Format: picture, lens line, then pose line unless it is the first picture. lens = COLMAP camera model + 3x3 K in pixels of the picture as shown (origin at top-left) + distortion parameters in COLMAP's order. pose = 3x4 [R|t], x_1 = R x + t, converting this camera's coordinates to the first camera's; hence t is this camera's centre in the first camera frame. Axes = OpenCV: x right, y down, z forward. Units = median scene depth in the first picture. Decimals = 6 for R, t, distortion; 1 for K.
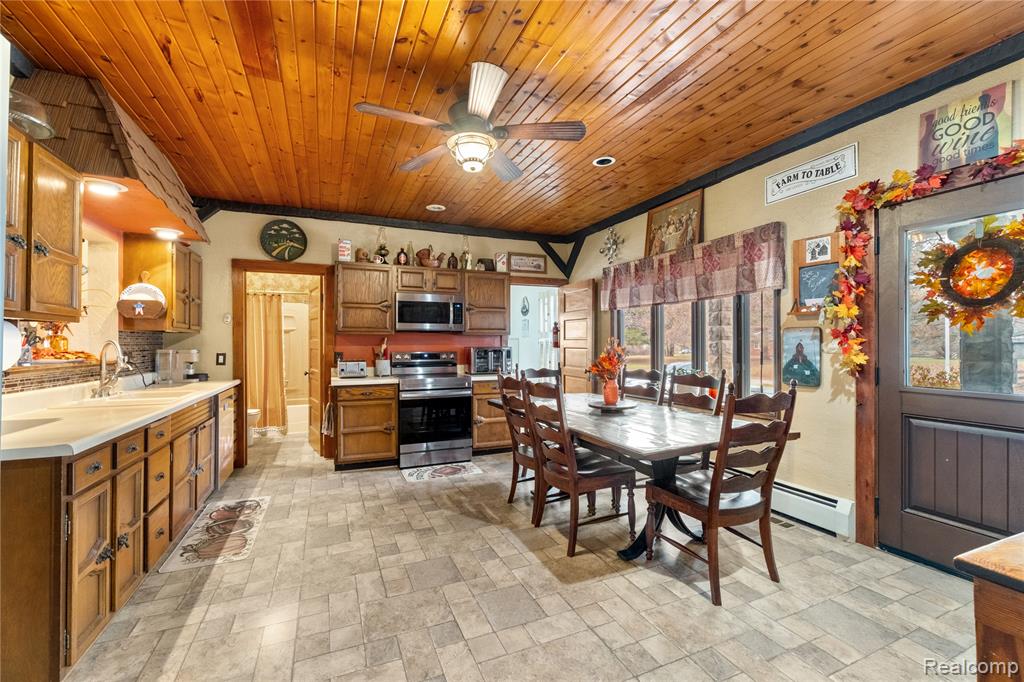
lens RADIAL K [[434.7, 0, 510.7], [0, 434.7, 334.5], [0, 0, 1]] dist [-0.001123, -0.000102]
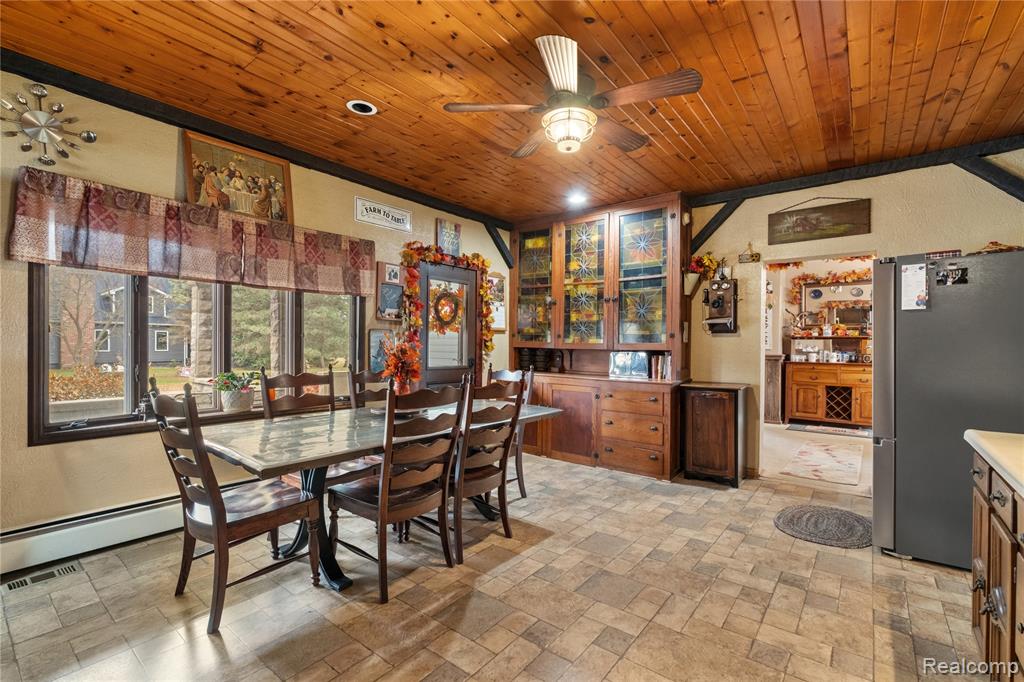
lens RADIAL K [[457.8, 0, 520.0], [0, 457.8, 347.5], [0, 0, 1]] dist [-0.002297, -0.000273]
pose [[-0.488951, -0.007105, 0.872282, -0.490440], [-0.026608, 0.999623, -0.006773, 0.024255], [-0.871905, -0.026521, -0.488955, 0.874570]]
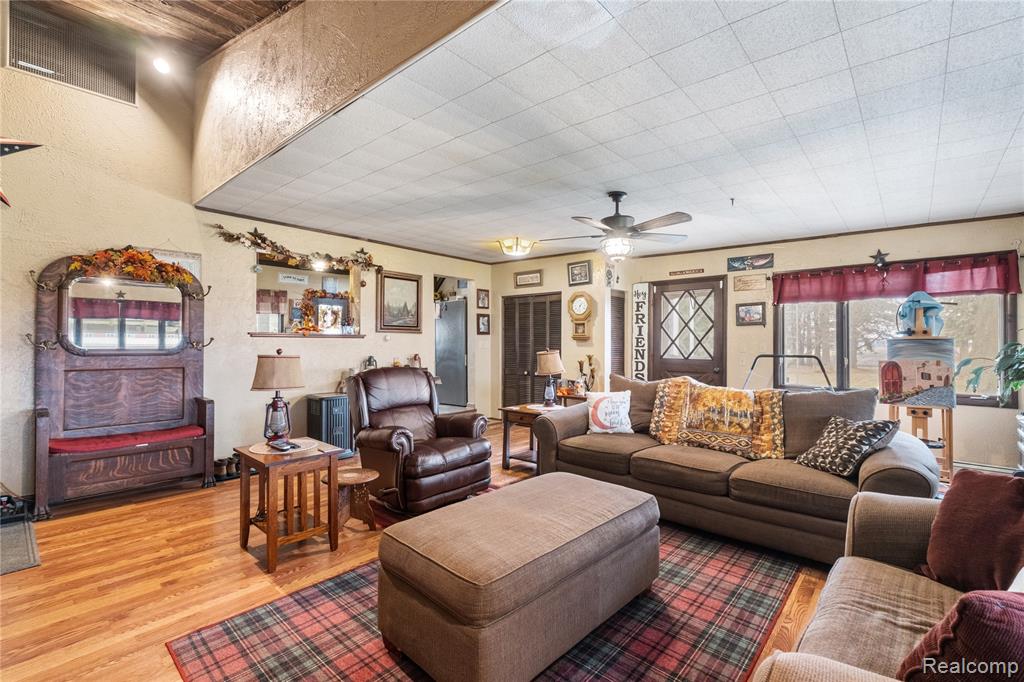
lens RADIAL K [[451.9, 0, 512.0], [0, 451.9, 341.0], [0, 0, 1]] dist [-0.002687, -0.000739]
pose [[-0.418356, 0.009746, 0.908231, -1.884032], [-0.021190, 0.999566, -0.020487, 0.070387], [-0.908036, -0.027816, -0.417967, 0.610609]]
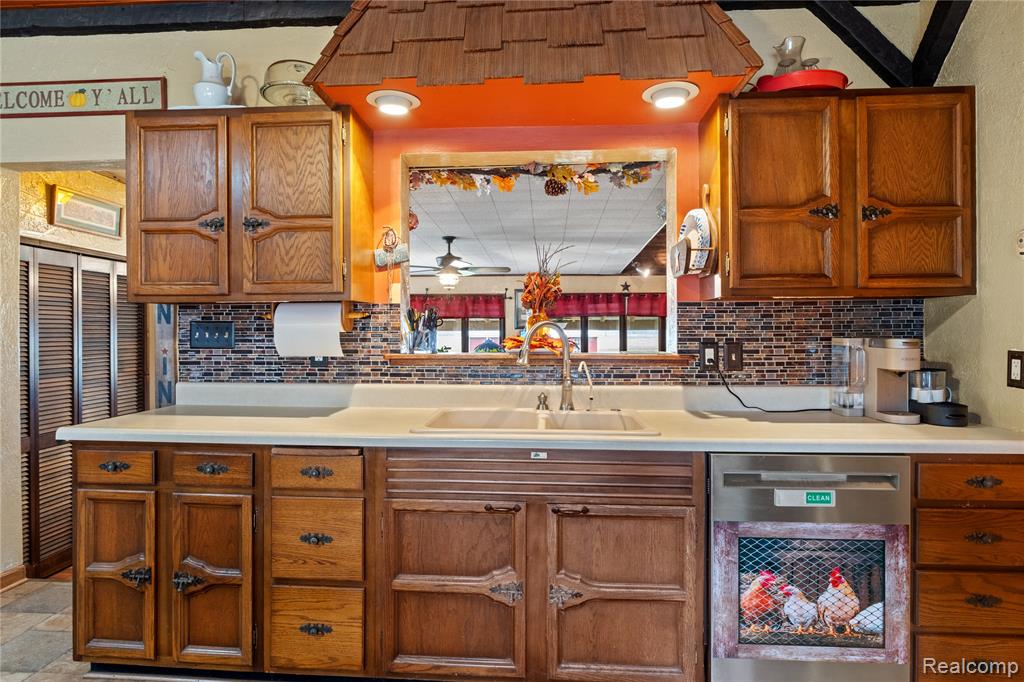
lens RADIAL K [[555.8, 0, 514.8], [0, 555.8, 332.9], [0, 0, 1]] dist [0.001437, 0.000118]
pose [[-0.453266, 0.003685, -0.891368, -0.118530], [0.024246, 0.999672, -0.008197, 0.022786], [0.891046, -0.025327, -0.453207, 0.834035]]
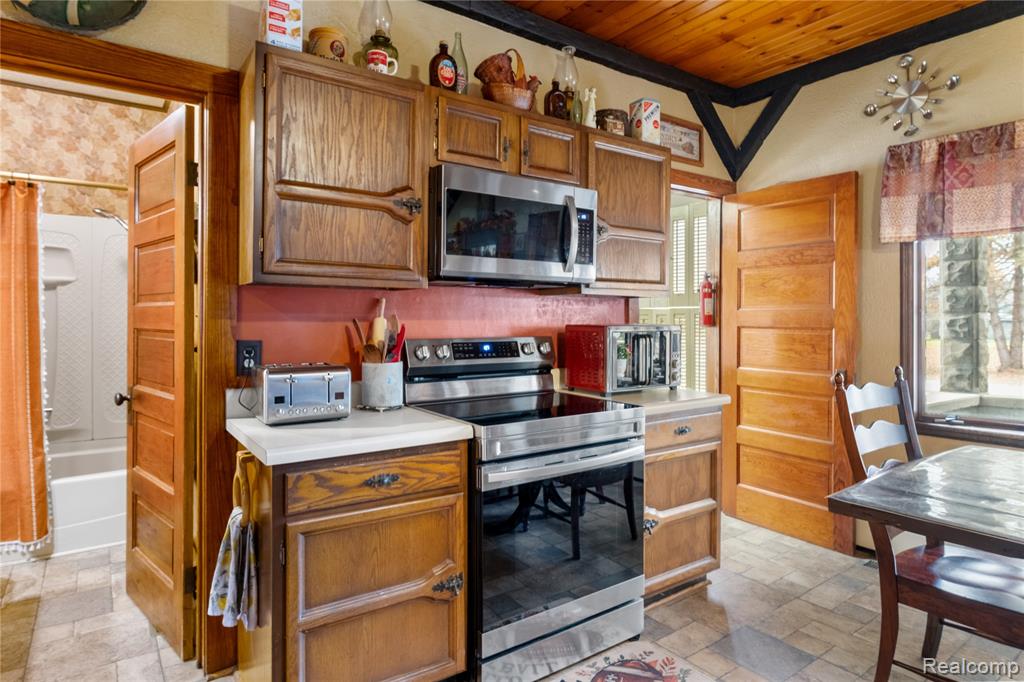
lens RADIAL K [[586.6, 0, 513.5], [0, 586.6, 312.7], [0, 0, 1]] dist [0.000728, 0.000048]
pose [[0.976251, 0.006873, 0.216532, -0.317997], [-0.008416, 0.999945, 0.006207, 0.016342], [-0.216477, -0.007882, 0.976256, 0.563023]]
